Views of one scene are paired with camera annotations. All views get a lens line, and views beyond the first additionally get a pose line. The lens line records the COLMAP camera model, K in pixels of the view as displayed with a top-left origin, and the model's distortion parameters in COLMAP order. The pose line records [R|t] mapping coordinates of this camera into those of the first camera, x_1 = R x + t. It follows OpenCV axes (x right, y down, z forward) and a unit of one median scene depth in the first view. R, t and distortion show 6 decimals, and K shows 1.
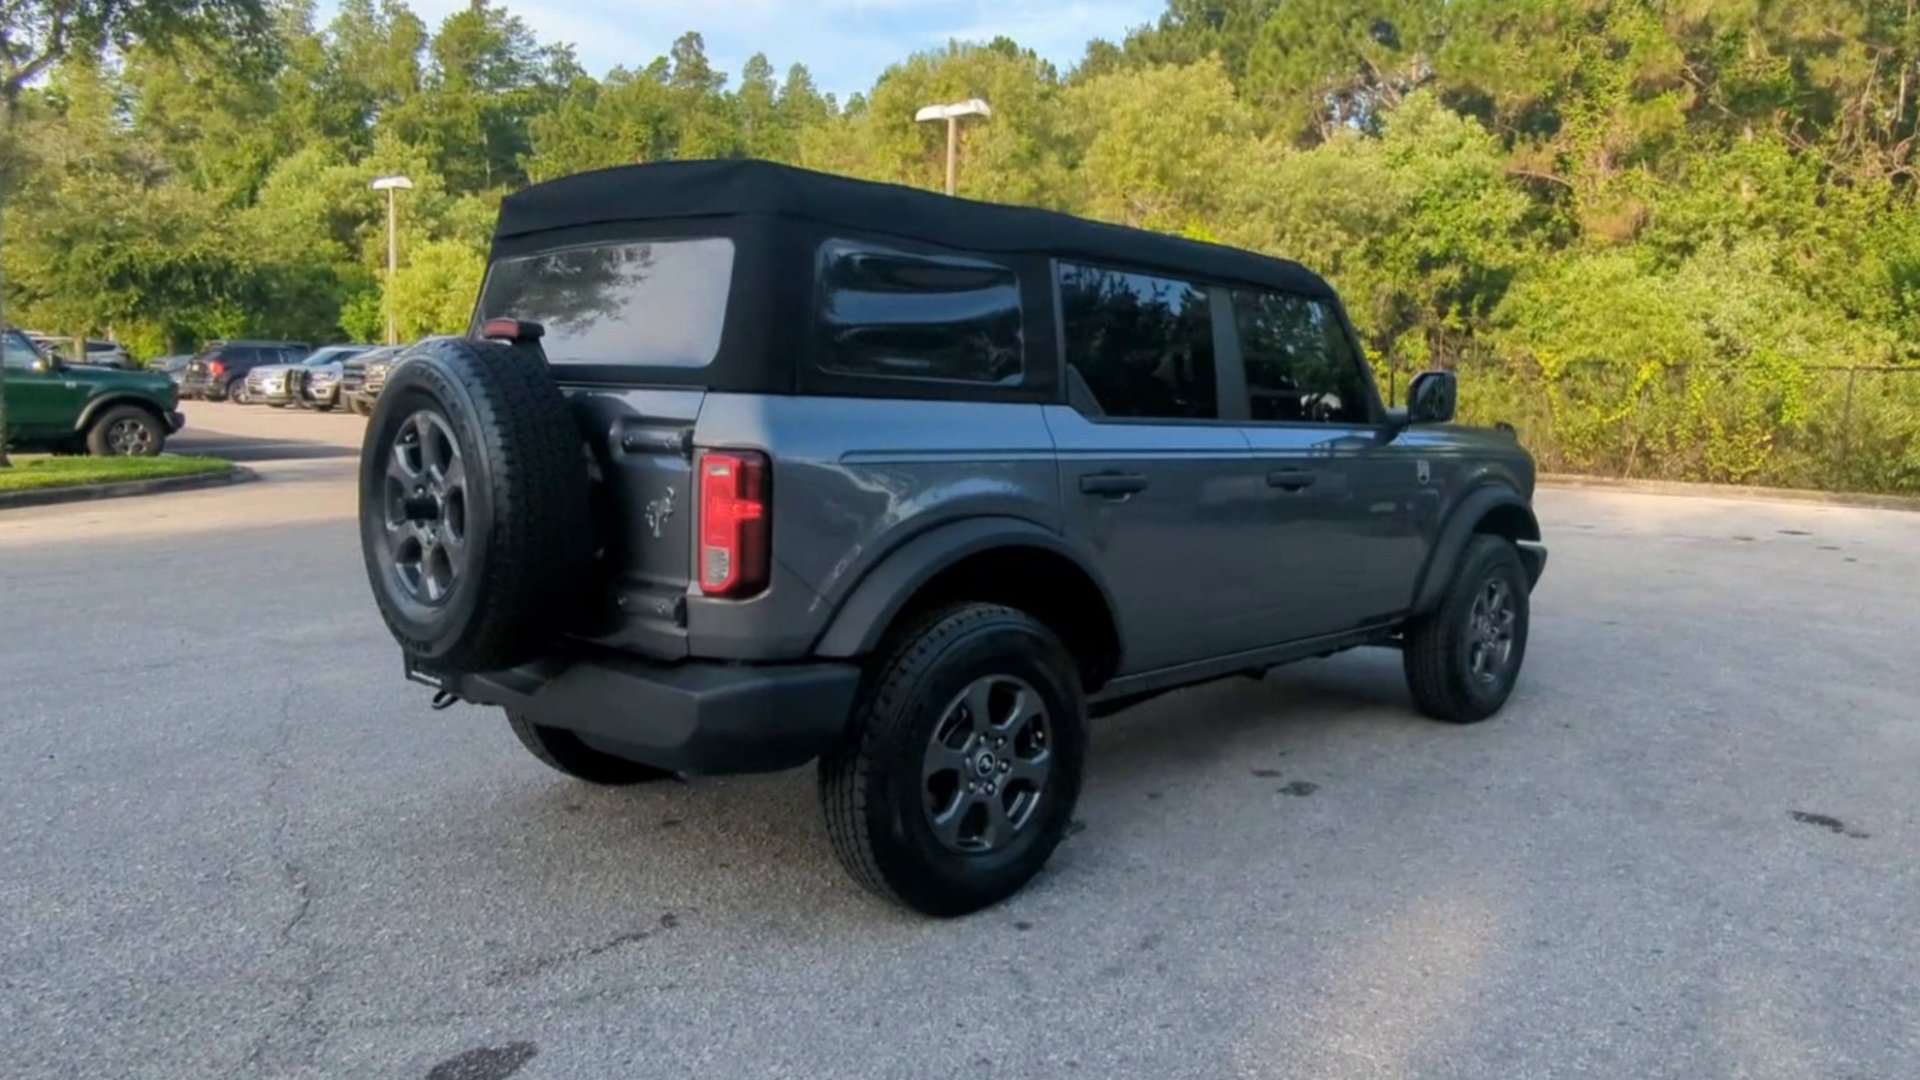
lens RADIAL K [[1345.8, 0, 1083.4], [0, 1345.8, 546.1], [0, 0, 1]] dist [-0.000819, 0.000093]
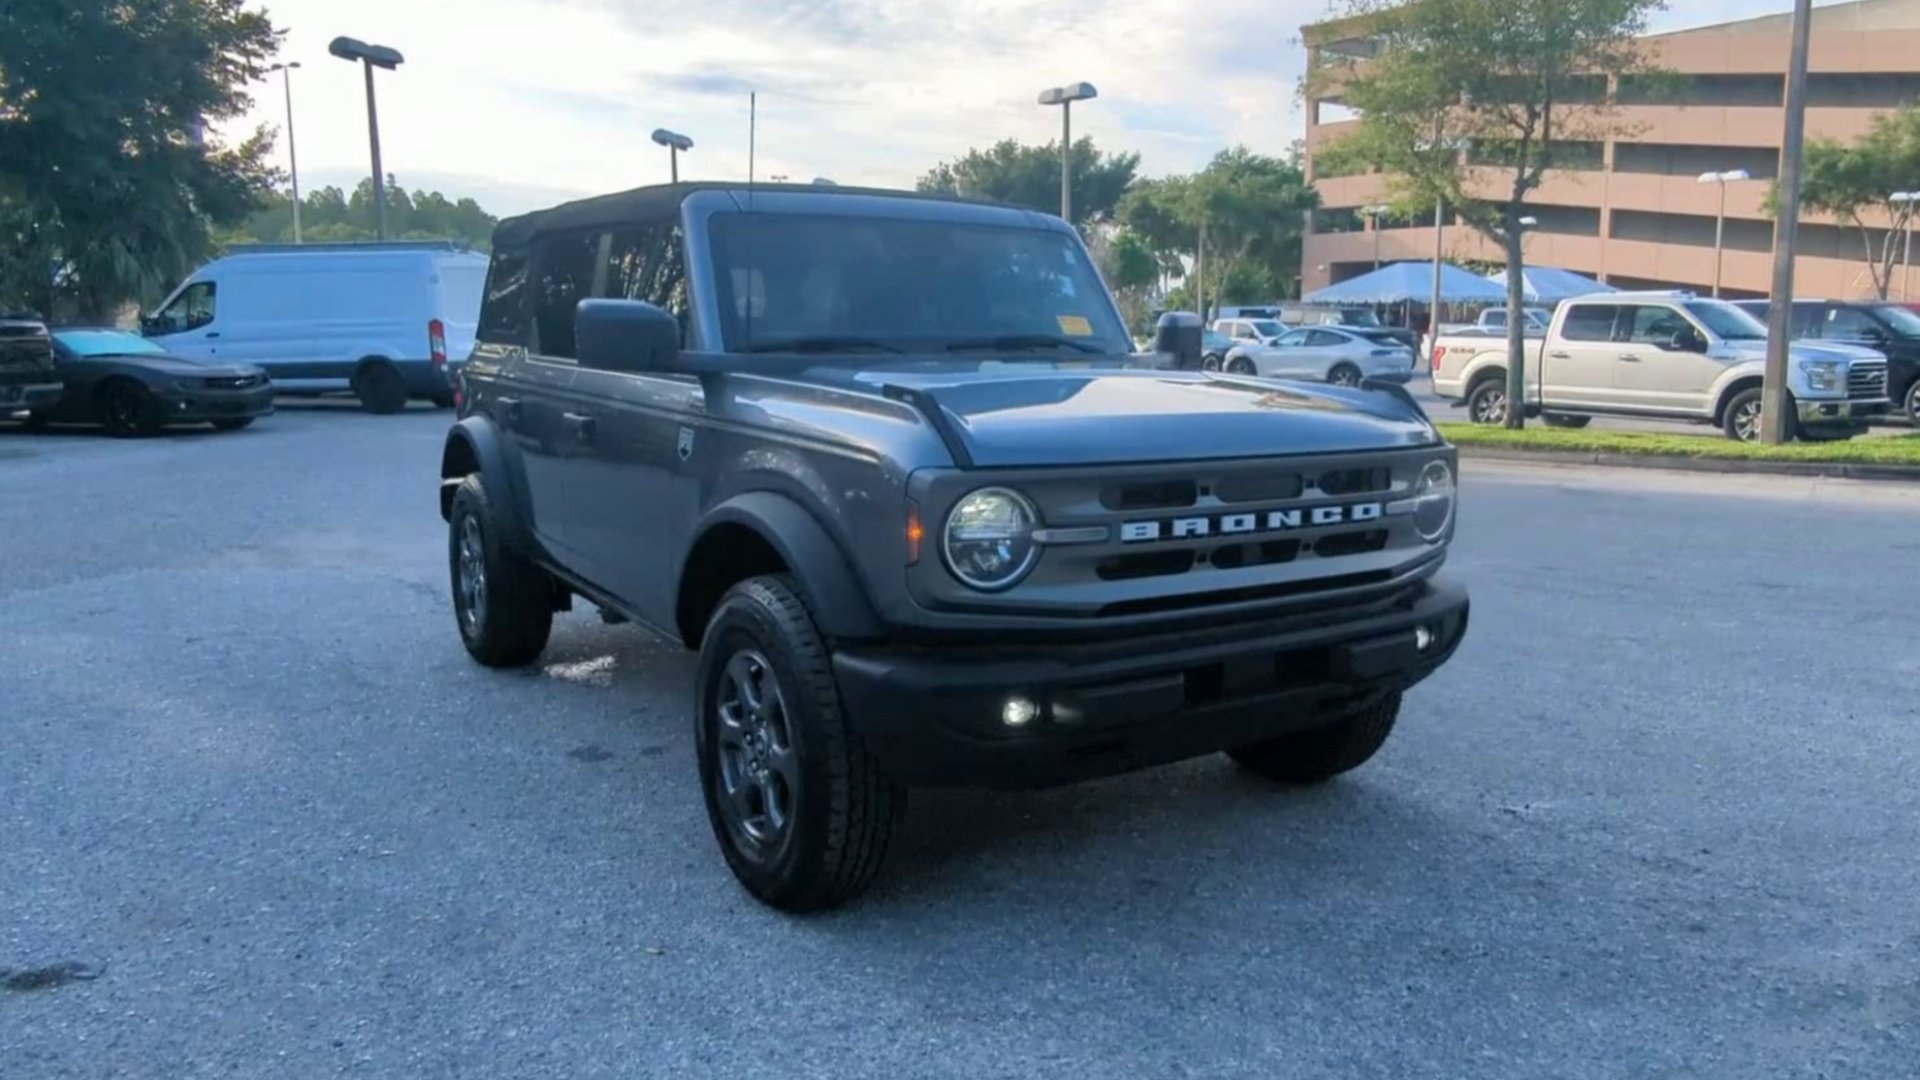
lens RADIAL K [[1376.3, 0, 1087.1], [0, 1376.3, 540.3], [0, 0, 1]] dist [0.004765, -0.001740]
pose [[-0.220100, 0.119568, -0.968122, 0.170184], [-0.123030, 0.981132, 0.149146, -0.026139], [0.967688, 0.151935, -0.201237, 0.256500]]
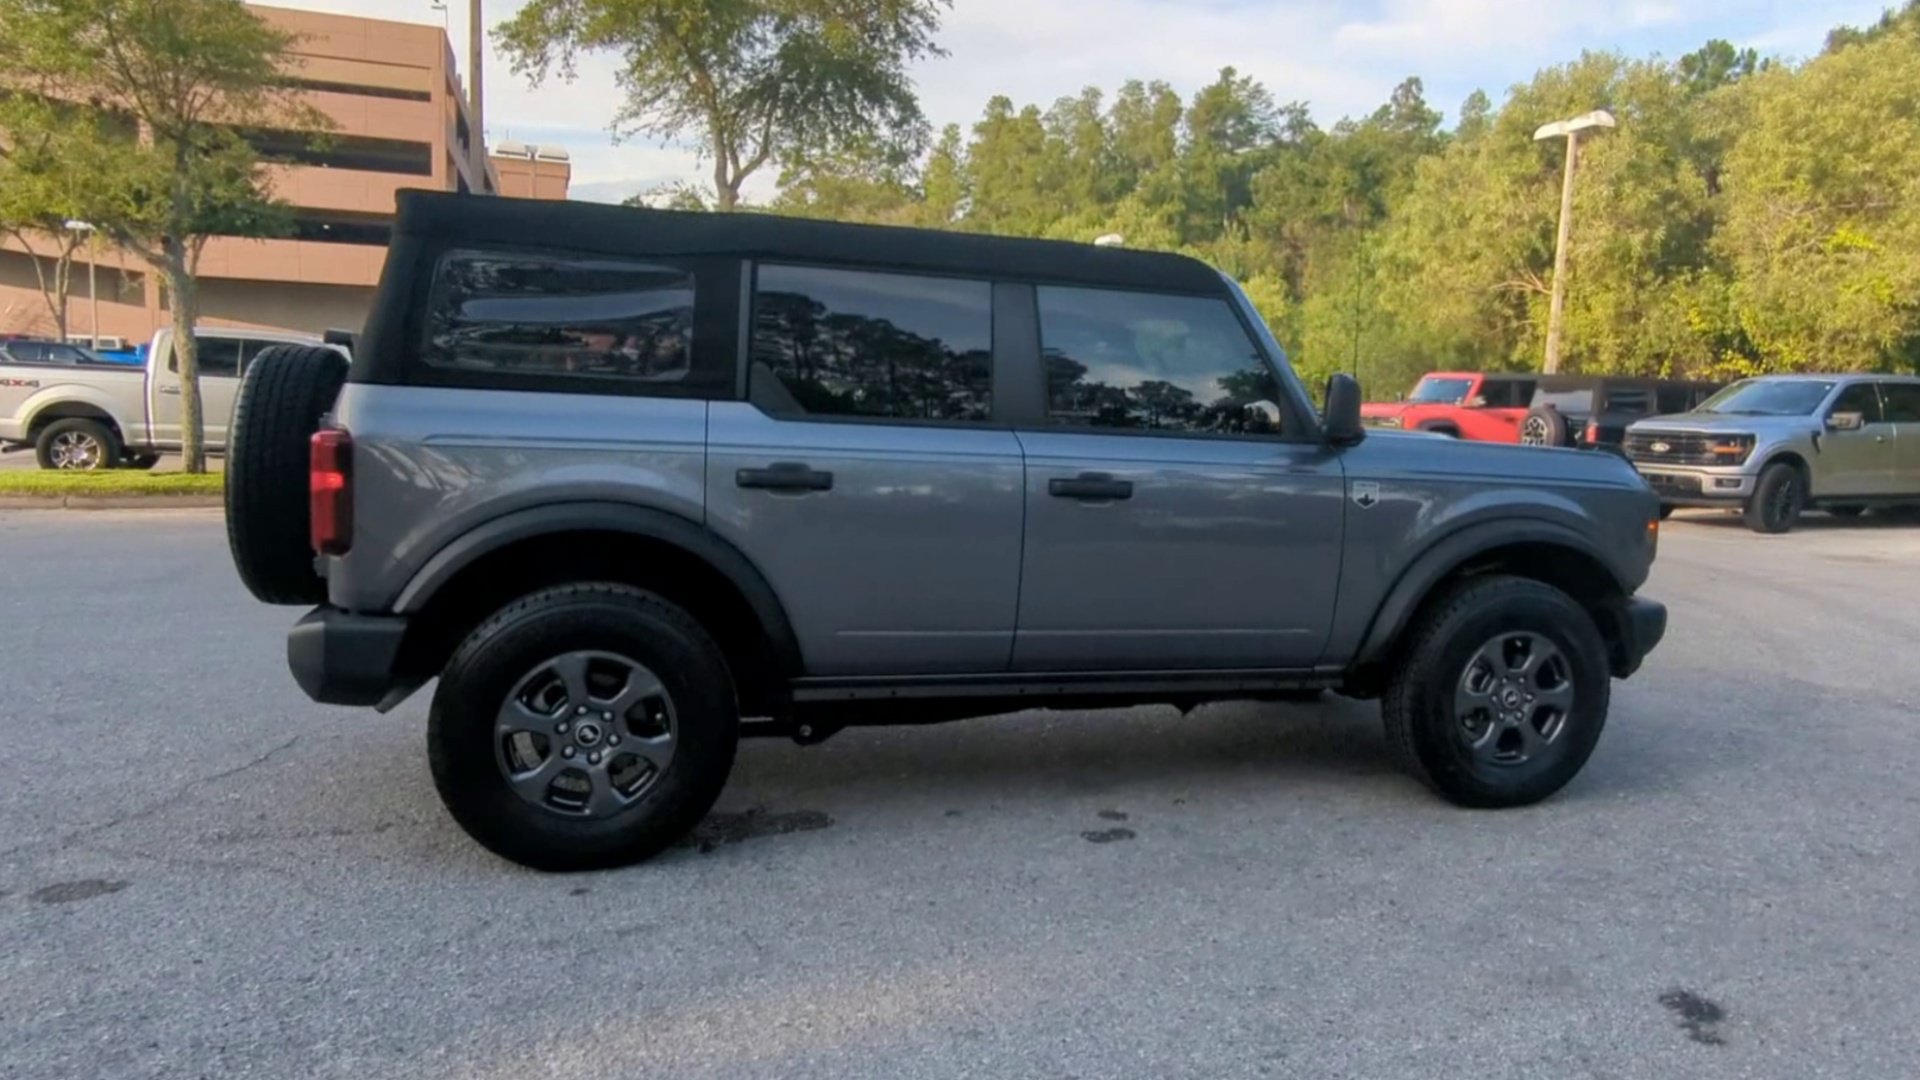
lens RADIAL K [[1310.6, 0, 1059.7], [0, 1310.6, 536.2], [0, 0, 1]] dist [0.001498, -0.004417]
pose [[0.848067, 0.057692, -0.526739, 0.099071], [-0.072778, 0.997317, -0.007943, -0.001668], [0.524867, 0.045071, 0.849990, 0.039062]]
